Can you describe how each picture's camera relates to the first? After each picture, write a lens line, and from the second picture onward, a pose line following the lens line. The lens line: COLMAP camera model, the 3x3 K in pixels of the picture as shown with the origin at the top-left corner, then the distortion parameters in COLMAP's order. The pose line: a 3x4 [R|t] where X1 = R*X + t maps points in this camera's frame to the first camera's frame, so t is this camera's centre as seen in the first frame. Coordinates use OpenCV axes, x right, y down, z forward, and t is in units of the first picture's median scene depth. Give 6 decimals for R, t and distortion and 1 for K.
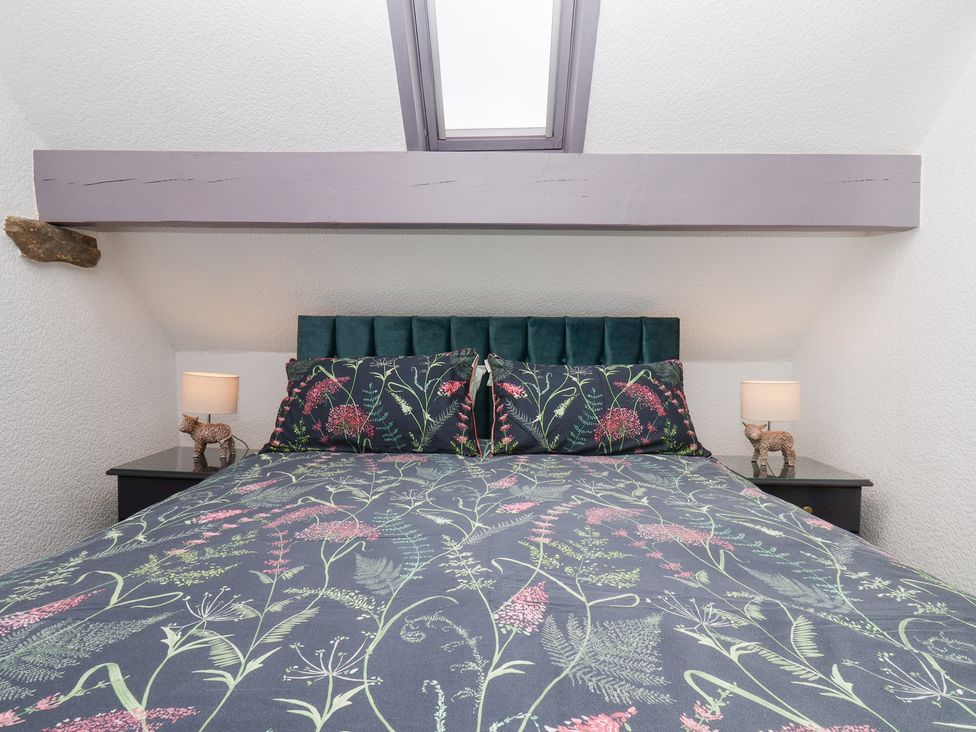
lens RADIAL K [[502.8, 0, 489.0], [0, 502.8, 383.2], [0, 0, 1]] dist [-0.001181, -0.000374]
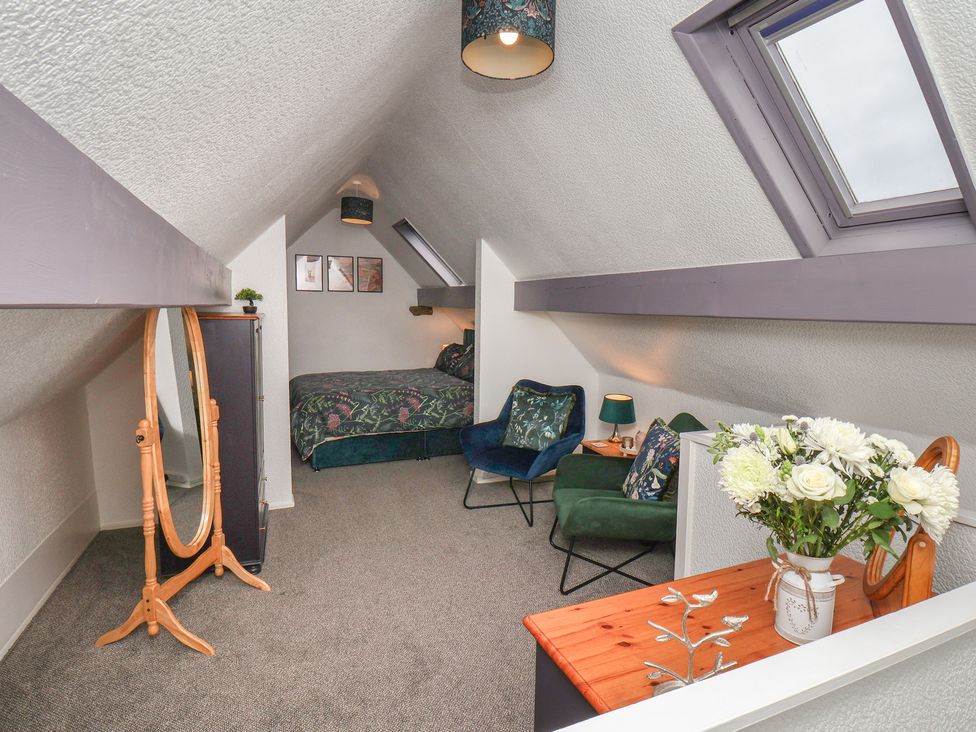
lens RADIAL K [[512.8, 0, 490.9], [0, 512.8, 368.2], [0, 0, 1]] dist [0.007077, -0.016899]
pose [[0.409963, 0.112944, -0.905082, 3.272914], [-0.071894, 0.993218, 0.091378, -0.245535], [0.909264, 0.027608, 0.415303, -0.197996]]
